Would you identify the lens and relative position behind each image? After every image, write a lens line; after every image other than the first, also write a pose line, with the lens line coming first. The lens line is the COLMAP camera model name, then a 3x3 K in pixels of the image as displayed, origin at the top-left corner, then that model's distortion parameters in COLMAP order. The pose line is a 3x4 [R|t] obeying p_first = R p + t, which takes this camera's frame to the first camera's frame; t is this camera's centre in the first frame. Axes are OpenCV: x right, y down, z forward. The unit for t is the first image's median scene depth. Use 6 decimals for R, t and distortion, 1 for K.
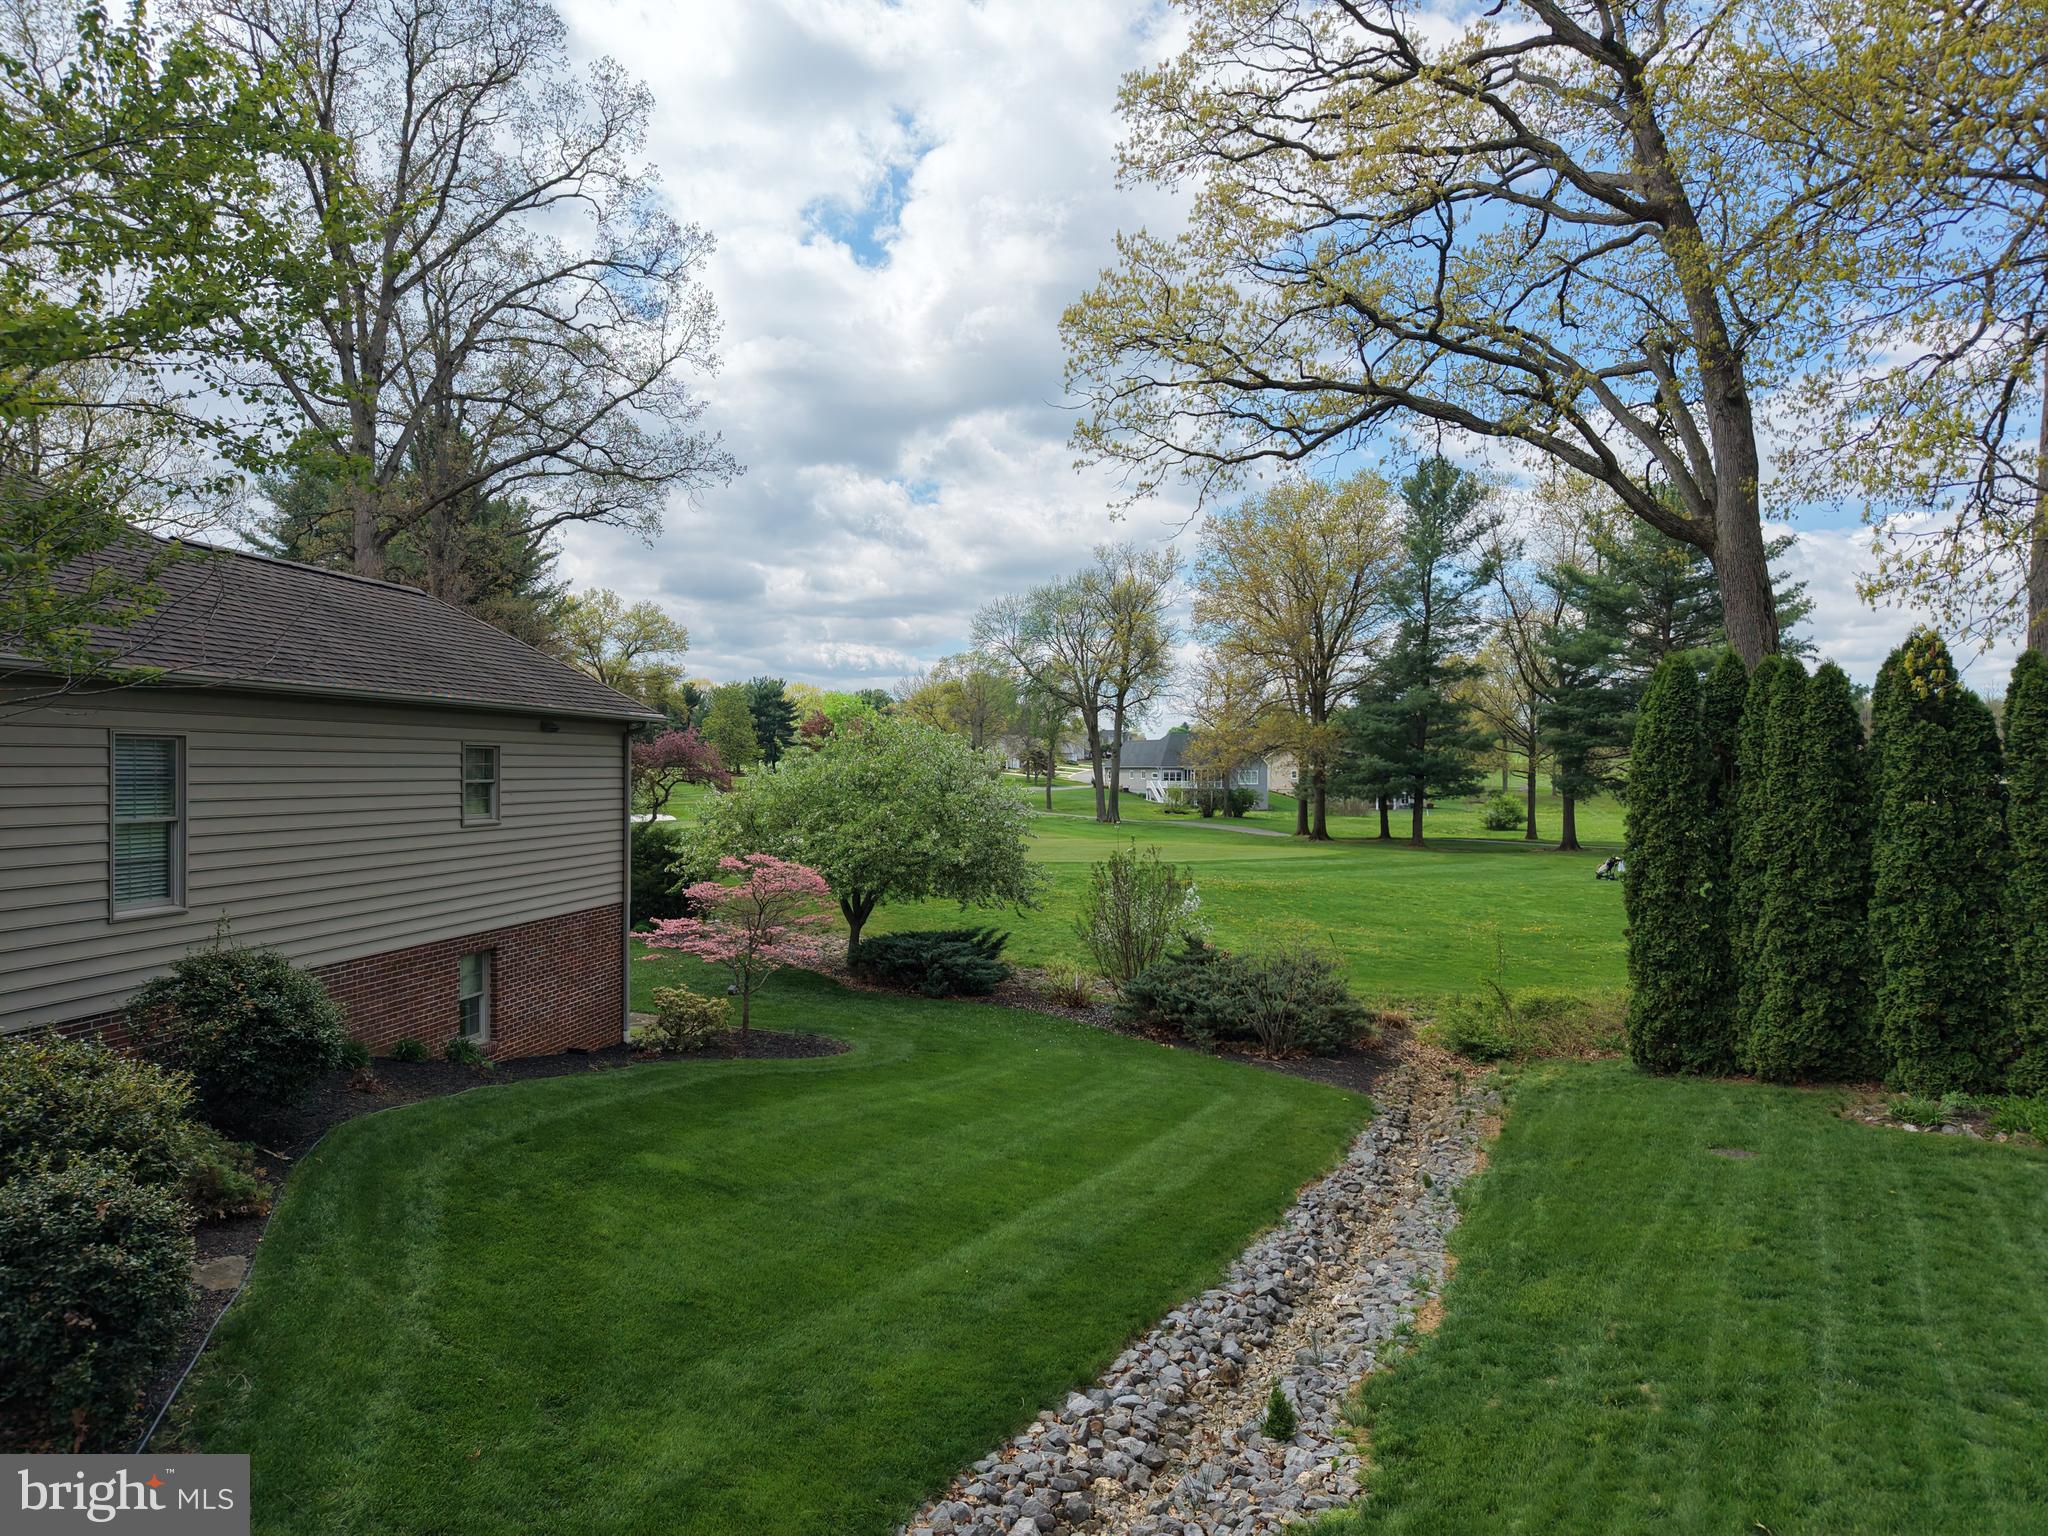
lens RADIAL K [[1384.6, 0, 1020.2], [0, 1384.6, 761.8], [0, 0, 1]] dist [0.026214, -0.030716]
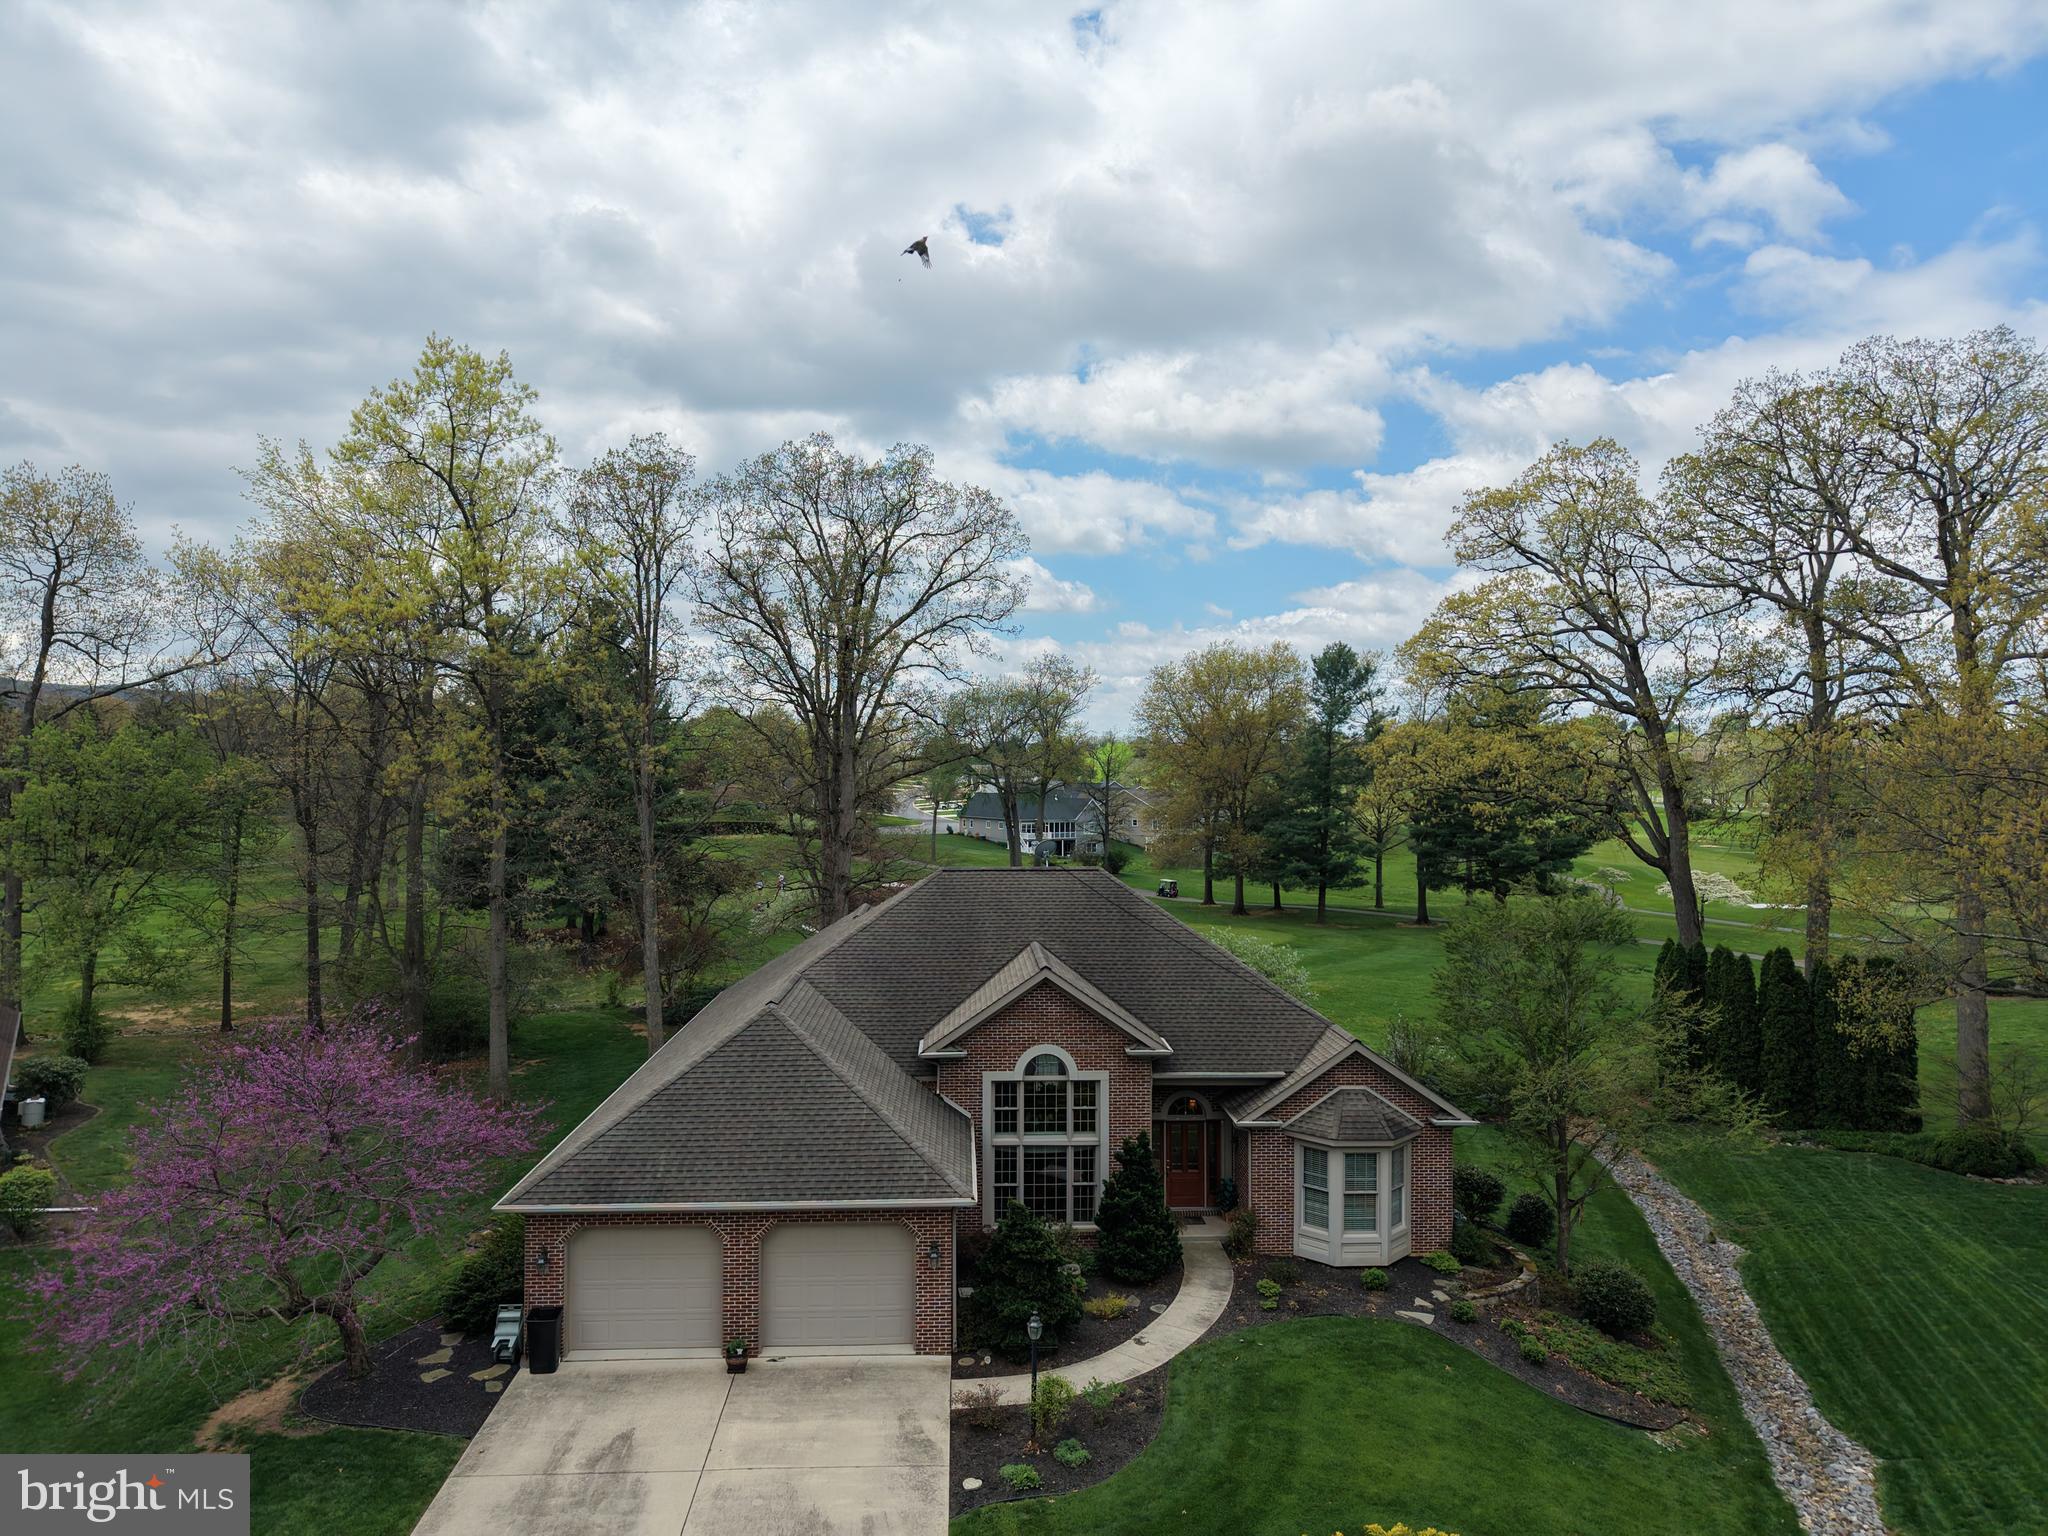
lens RADIAL K [[1384.6, 0, 1029.9], [0, 1384.6, 762.3], [0, 0, 1]] dist [0.026214, -0.030716]
pose [[0.977725, 0.002591, 0.209875, -0.282287], [-0.002607, 0.999997, -0.000202, -0.098368], [-0.209875, -0.000350, 0.977728, -0.275389]]
